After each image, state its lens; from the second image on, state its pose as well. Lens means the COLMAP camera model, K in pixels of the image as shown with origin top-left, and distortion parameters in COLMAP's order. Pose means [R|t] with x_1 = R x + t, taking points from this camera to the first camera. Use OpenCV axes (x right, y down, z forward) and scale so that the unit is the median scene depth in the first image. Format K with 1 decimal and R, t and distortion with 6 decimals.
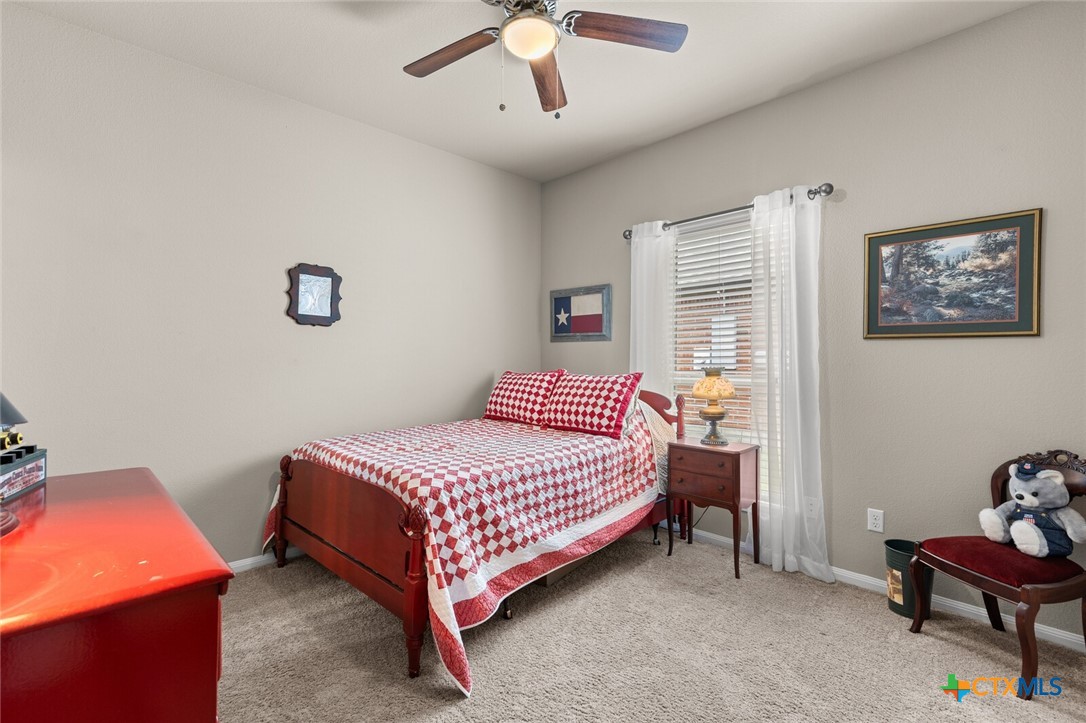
lens RADIAL K [[491.3, 0, 545.8], [0, 491.3, 361.6], [0, 0, 1]] dist [0.008387, -0.001761]
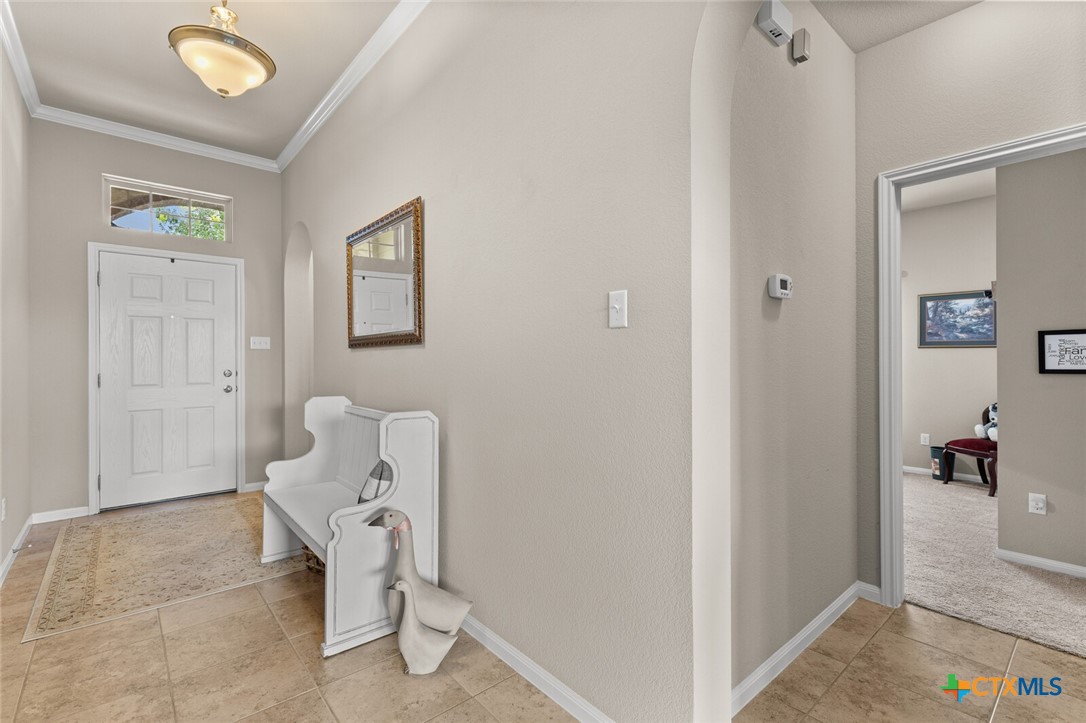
lens RADIAL K [[491.3, 0, 544.8], [0, 491.3, 359.3], [0, 0, 1]] dist [0.008387, -0.001761]
pose [[0.998775, -0.002667, -0.049413, -0.841966], [0.002221, 0.999956, -0.009089, 0.015734], [0.049435, 0.008968, 0.998737, -1.175077]]
